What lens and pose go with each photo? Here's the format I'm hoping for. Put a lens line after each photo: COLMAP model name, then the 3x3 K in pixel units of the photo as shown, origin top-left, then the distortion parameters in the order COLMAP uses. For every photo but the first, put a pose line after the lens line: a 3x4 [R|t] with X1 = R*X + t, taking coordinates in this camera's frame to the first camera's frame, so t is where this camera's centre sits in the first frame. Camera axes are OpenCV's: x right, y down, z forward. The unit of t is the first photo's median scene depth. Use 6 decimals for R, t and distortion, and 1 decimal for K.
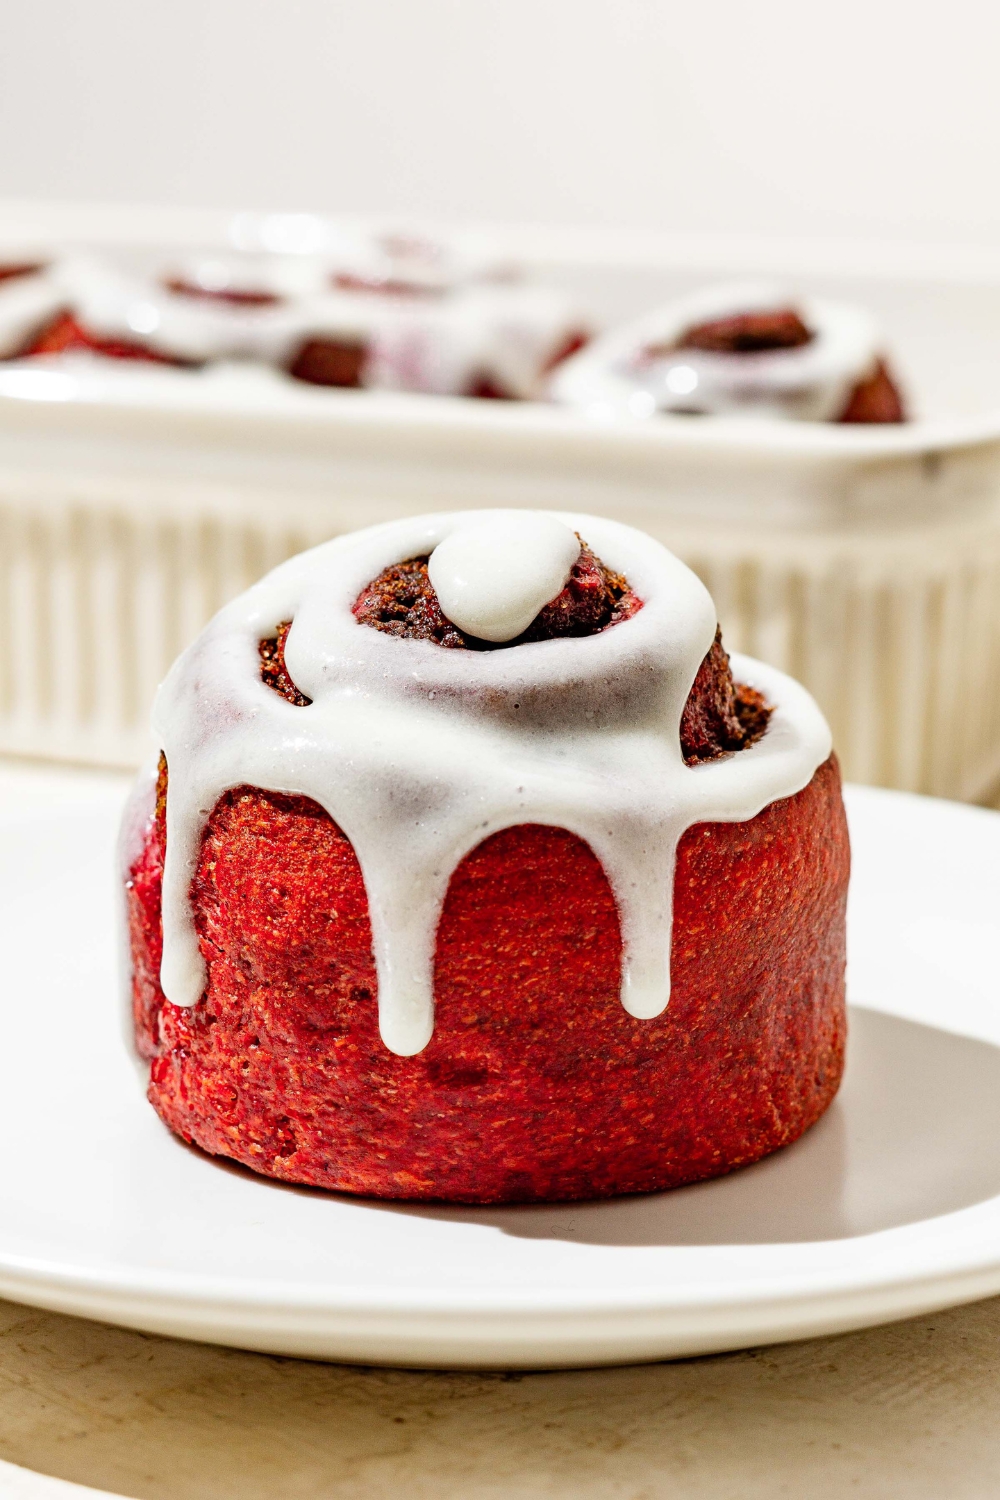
lens RADIAL K [[3749.1, 0, 492.4], [0, 3749.1, 725.9], [0, 0, 1]] dist [0.015290, -0.032989]
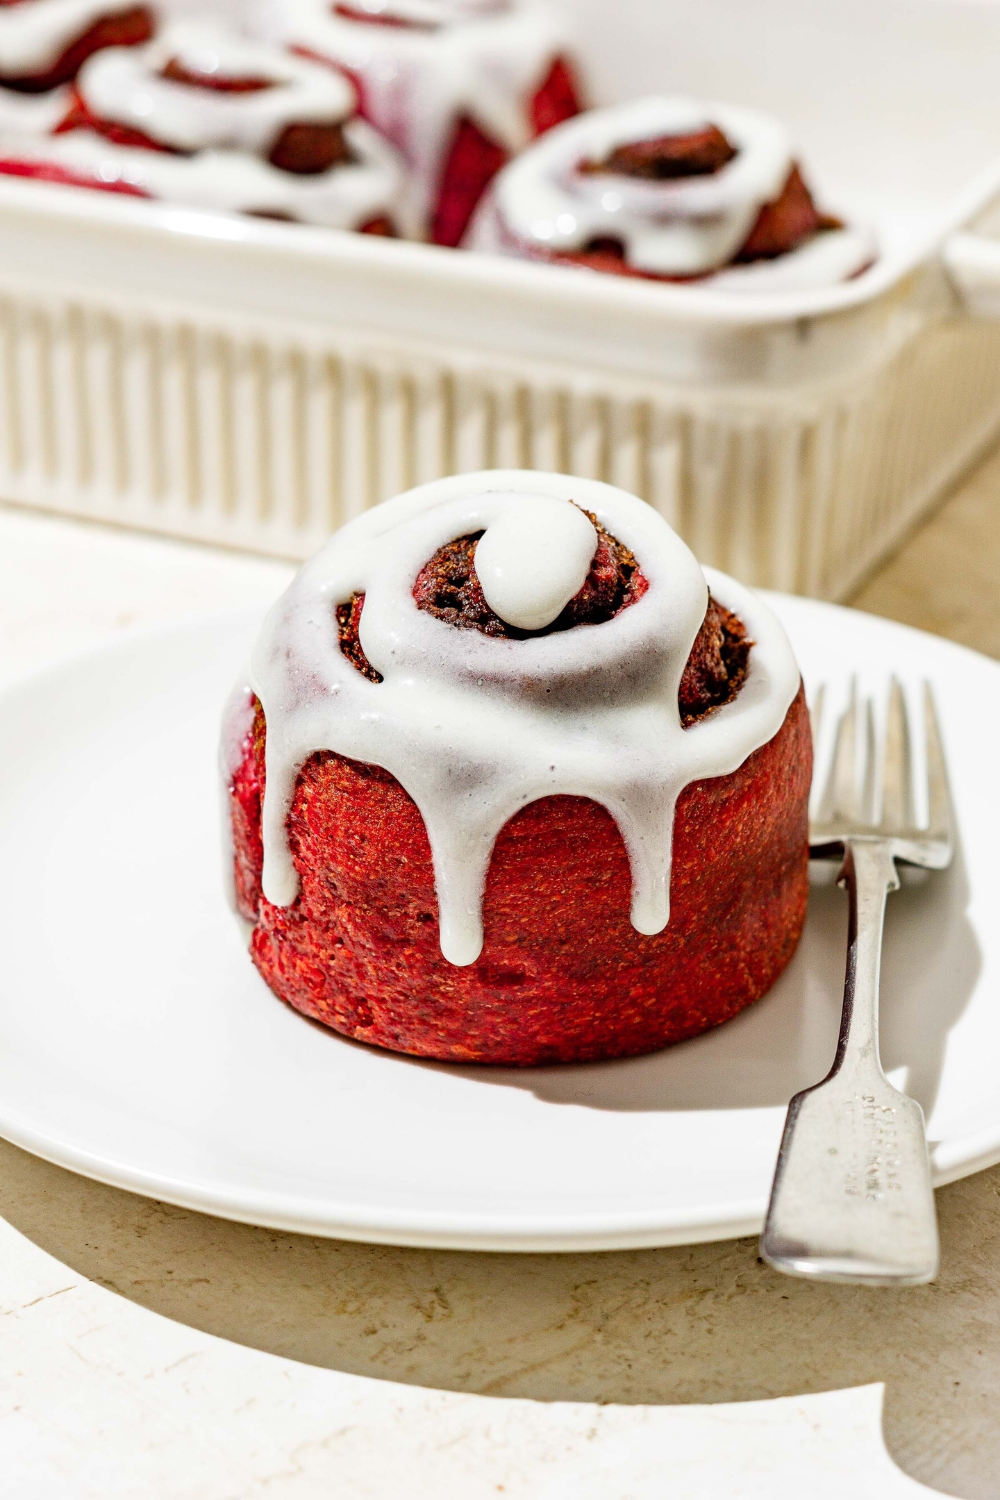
lens RADIAL K [[3749.1, 0, 492.4], [0, 3749.1, 725.9], [0, 0, 1]] dist [0.015290, -0.032989]
pose [[0.999938, -0.004496, 0.010226, -0.024767], [0.002241, 0.977570, 0.210600, -0.255084], [-0.010944, -0.210564, 0.977519, -0.221781]]
